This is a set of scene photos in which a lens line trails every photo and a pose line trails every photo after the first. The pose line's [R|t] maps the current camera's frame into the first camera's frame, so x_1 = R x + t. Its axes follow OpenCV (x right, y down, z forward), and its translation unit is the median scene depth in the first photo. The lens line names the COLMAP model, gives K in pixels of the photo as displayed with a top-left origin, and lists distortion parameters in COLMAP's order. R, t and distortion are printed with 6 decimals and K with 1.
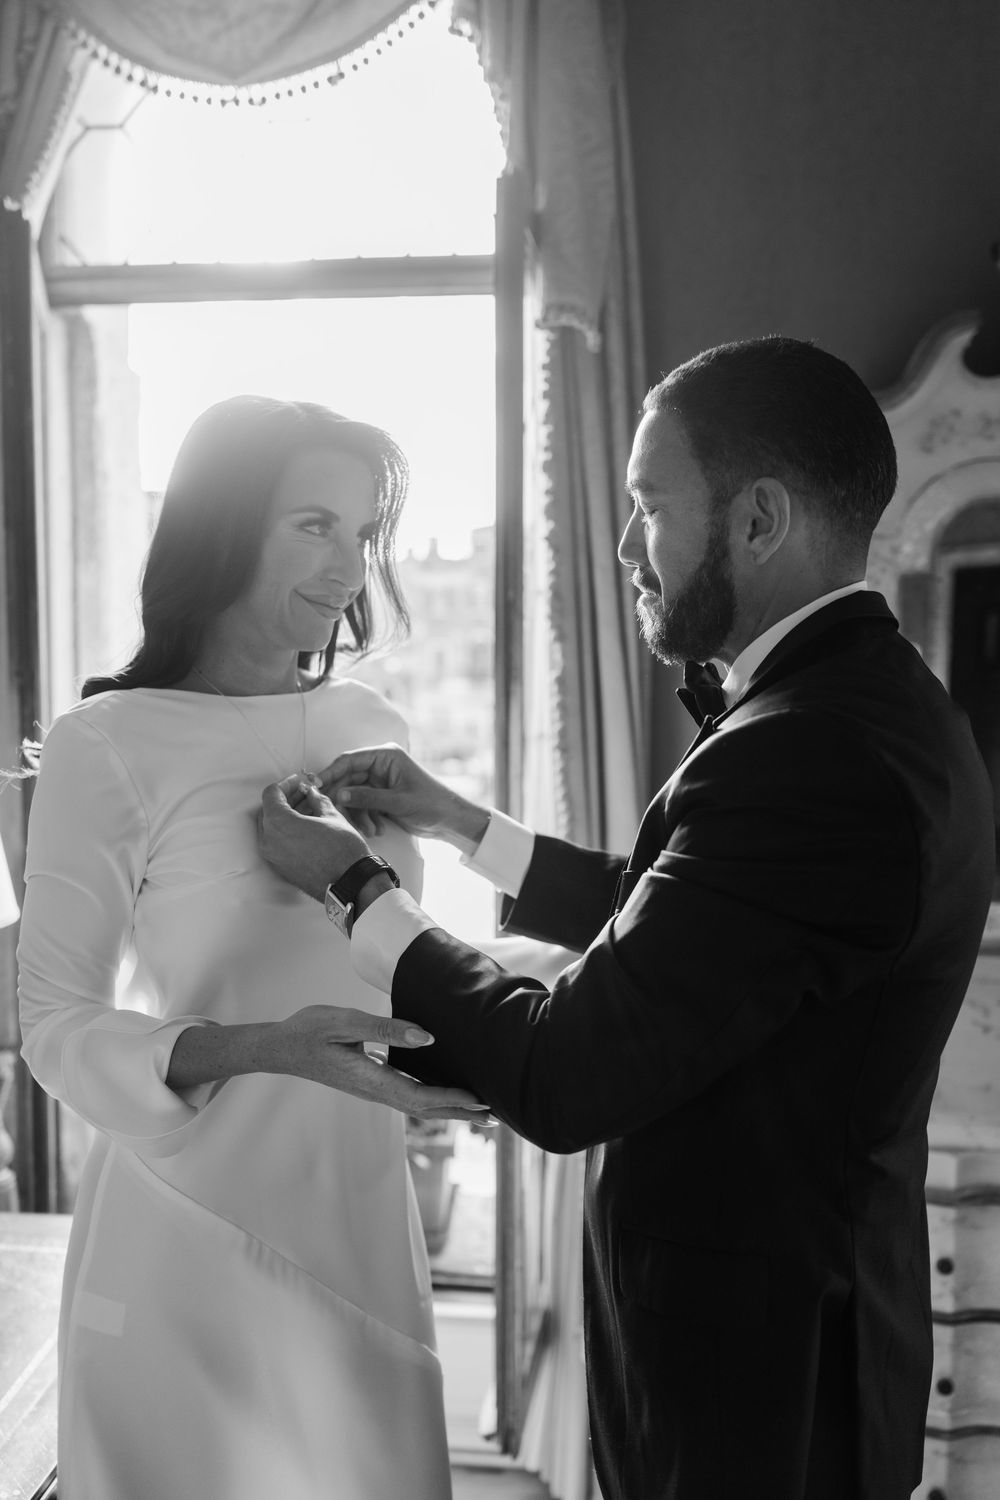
lens RADIAL K [[1190.4, 0, 498.9], [0, 1190.4, 749.5], [0, 0, 1]] dist [-0.003897, -0.000383]
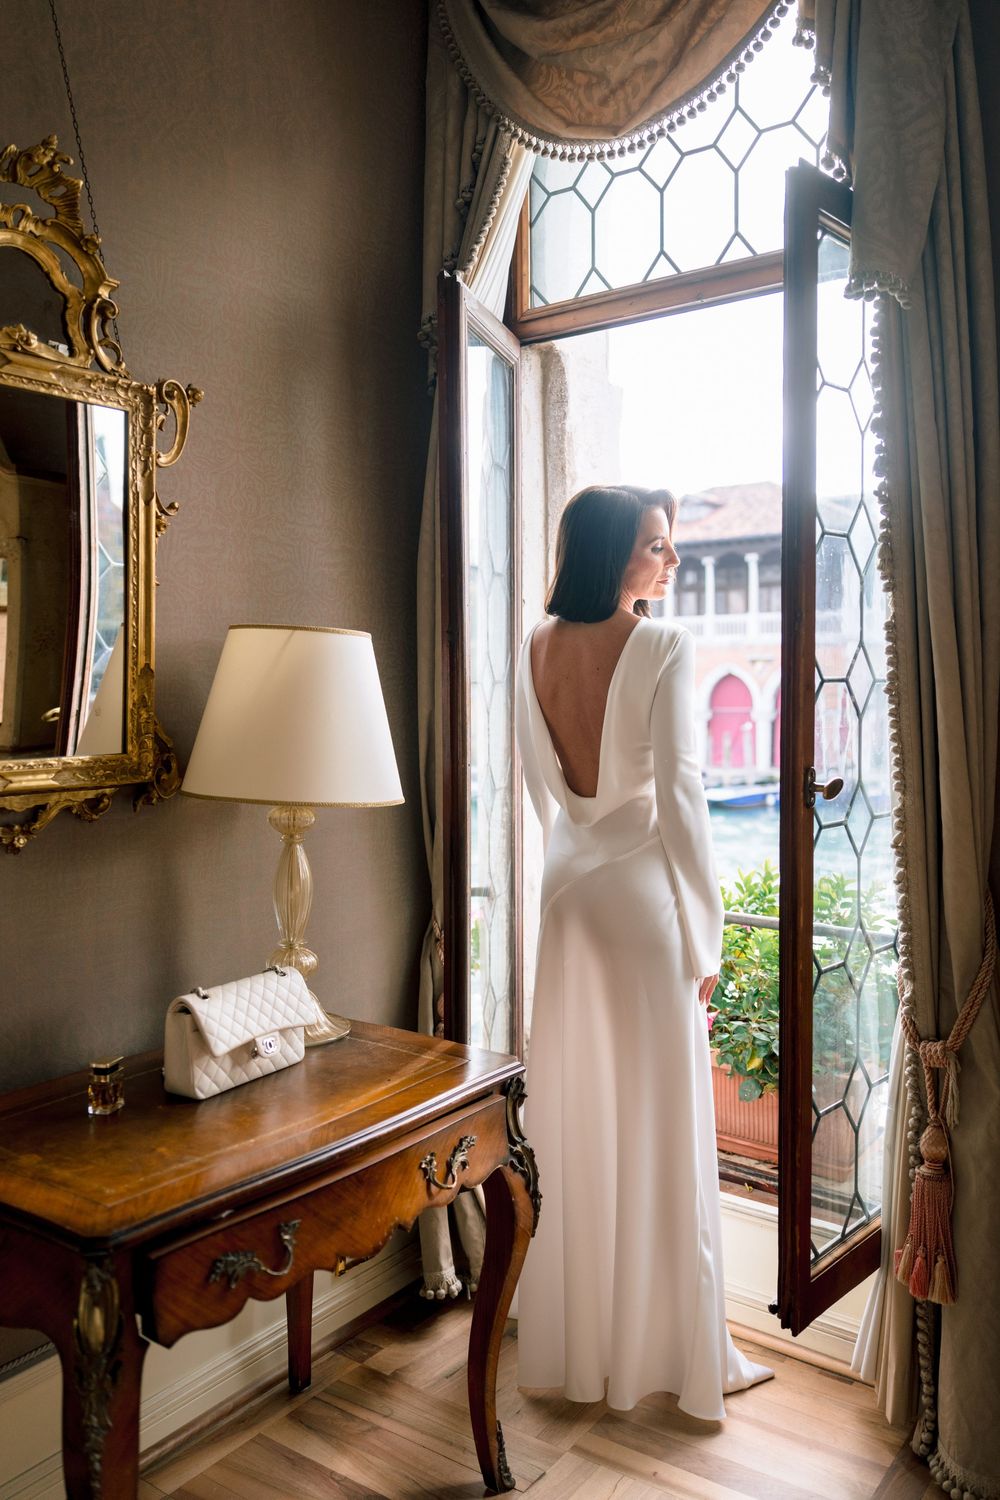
lens RADIAL K [[1190.4, 0, 503.8], [0, 1190.4, 747.0], [0, 0, 1]] dist [-0.003897, -0.000383]
pose [[0.846796, 0.021890, -0.531467, 0.323611], [-0.024534, 0.999697, 0.002084, 0.054214], [0.531351, 0.011274, 0.847077, -0.069072]]
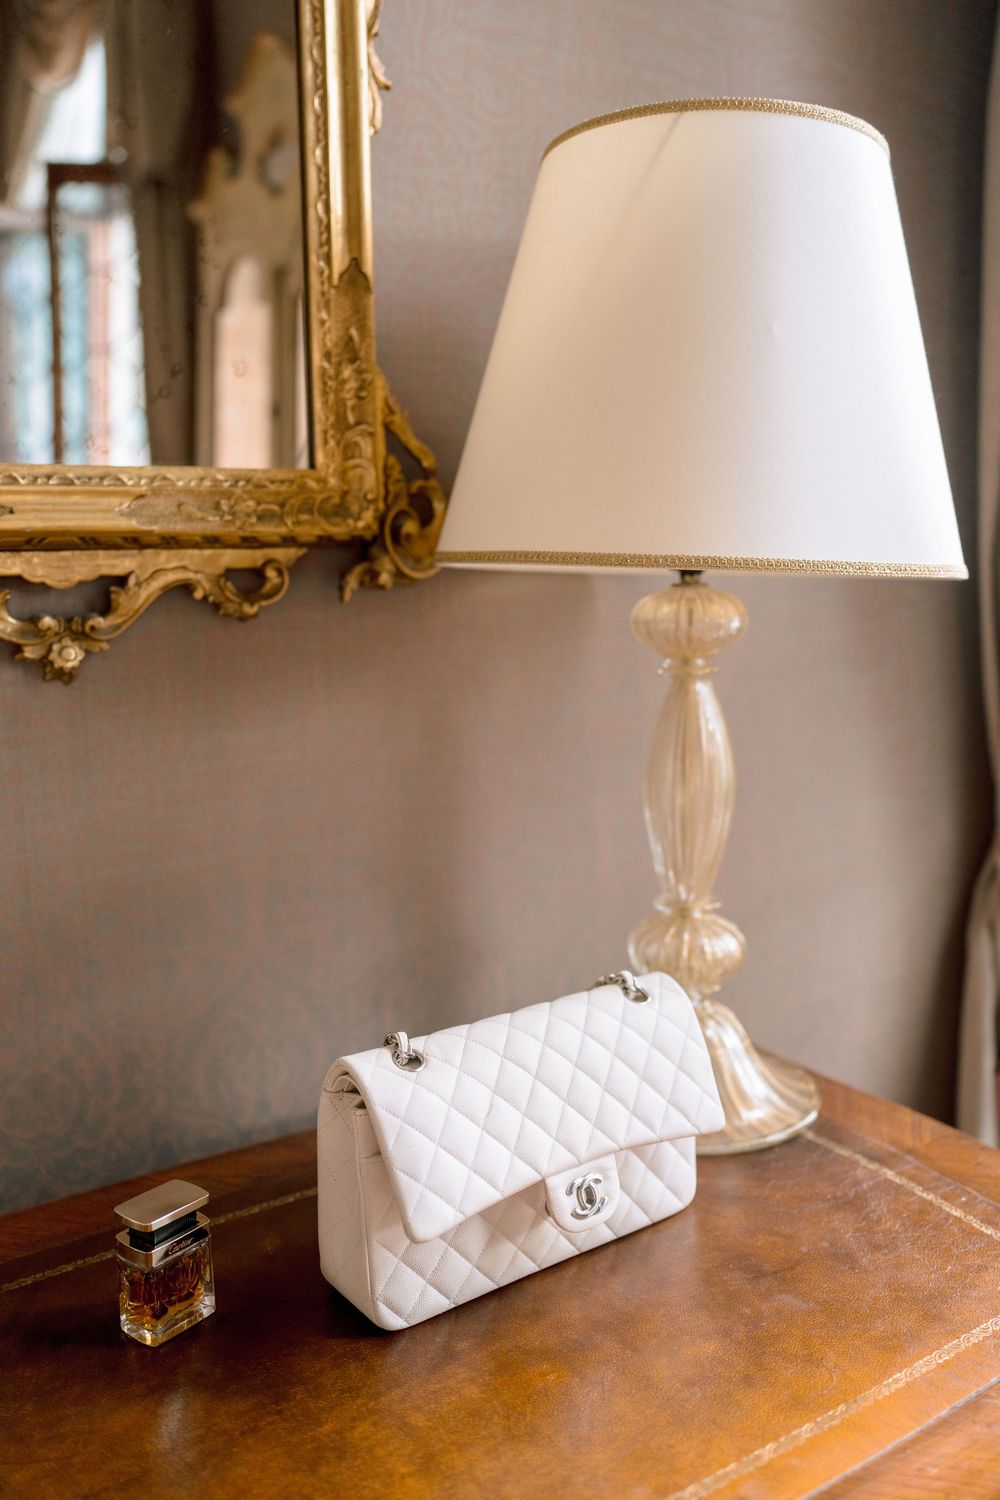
lens RADIAL K [[1190.4, 0, 505.2], [0, 1190.4, 747.0], [0, 0, 1]] dist [-0.003897, -0.000383]
pose [[0.565008, 0.095945, -0.819488, -0.063681], [-0.014360, 0.994209, 0.106501, 0.126094], [0.824960, -0.048406, 0.563114, 0.418485]]
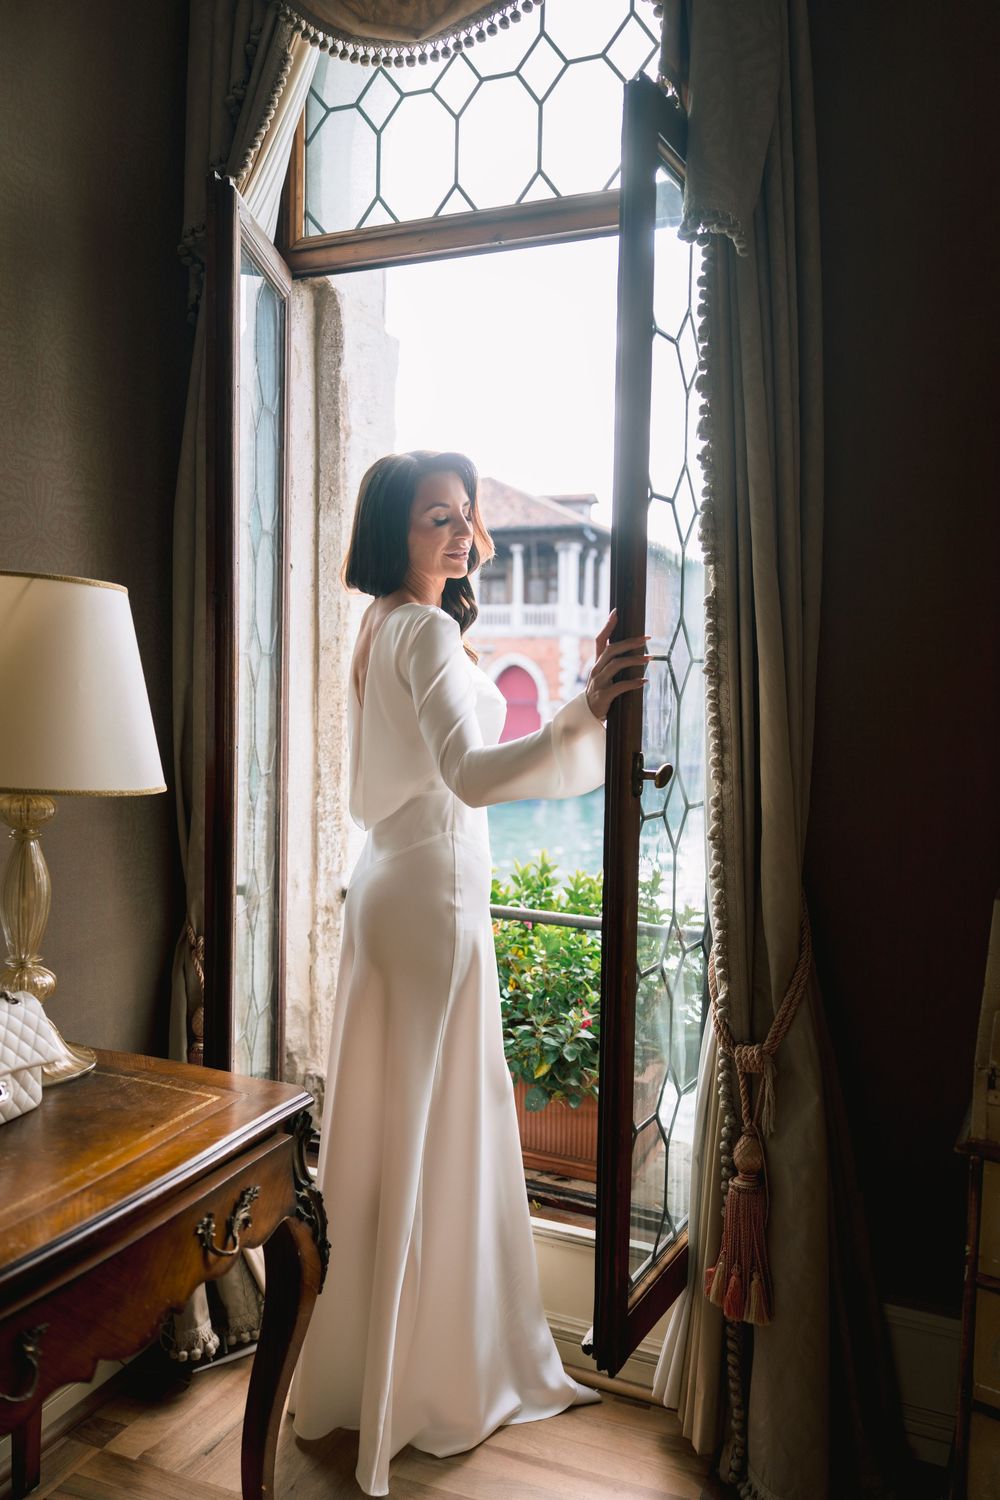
lens RADIAL K [[1190.4, 0, 497.1], [0, 1190.4, 747.4], [0, 0, 1]] dist [-0.003897, -0.000383]
pose [[0.944324, 0.036484, -0.326989, 0.209615], [-0.036608, 0.999313, 0.005777, 0.061689], [0.326975, 0.006515, 0.945010, 0.020527]]
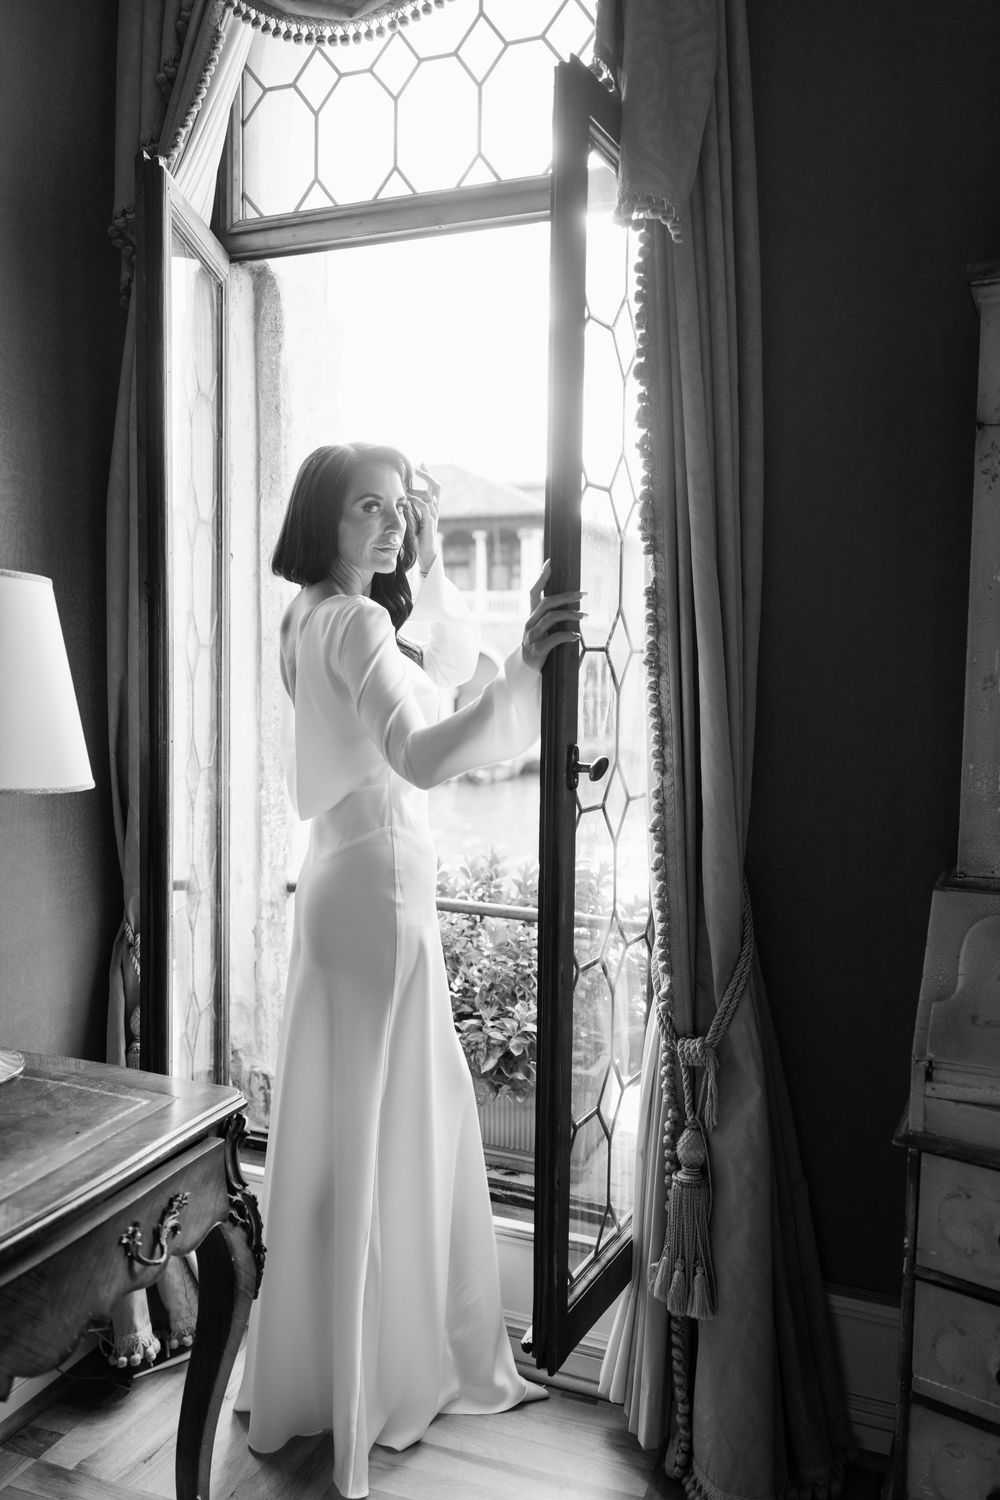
lens RADIAL K [[1190.4, 0, 500.8], [0, 1190.4, 741.7], [0, 0, 1]] dist [-0.003897, -0.000383]
pose [[0.954816, 0.032415, -0.295425, 0.224878], [-0.030536, 0.999473, 0.010972, 0.056206], [0.295625, -0.001455, 0.955303, 0.040122]]
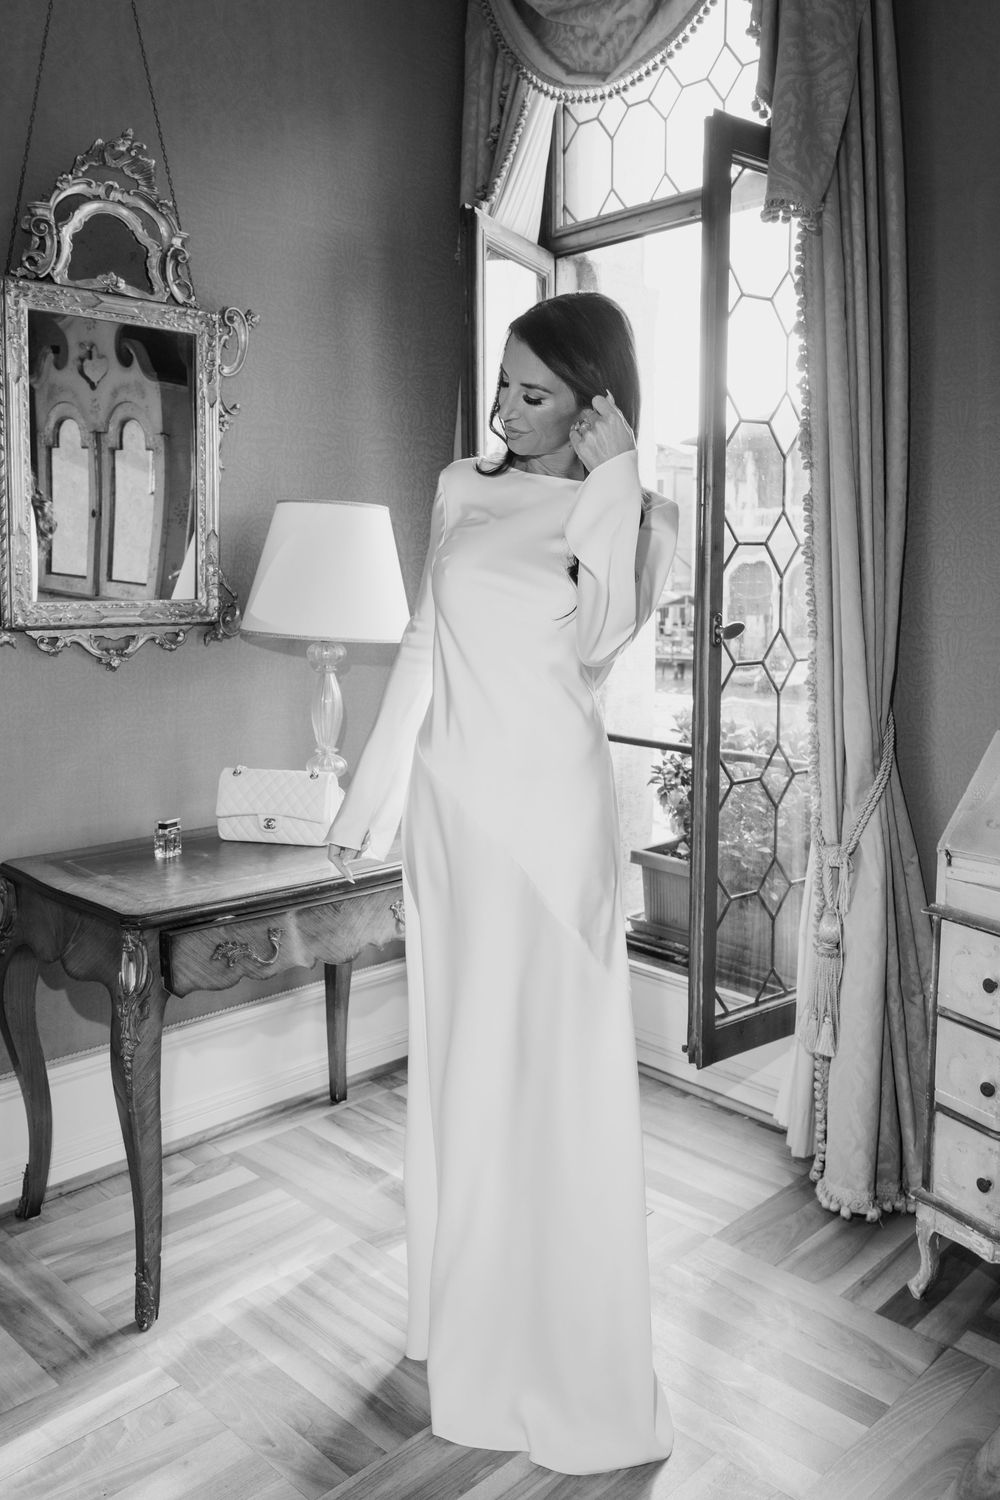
lens RADIAL K [[1190.4, 0, 503.5], [0, 1190.4, 696.7], [0, 0, 1]] dist [-0.003897, -0.000383]
pose [[0.749813, 0.067753, -0.658171, 0.649788], [-0.037555, 0.997498, 0.059900, 0.086079], [0.660583, -0.020196, 0.750482, -0.153732]]
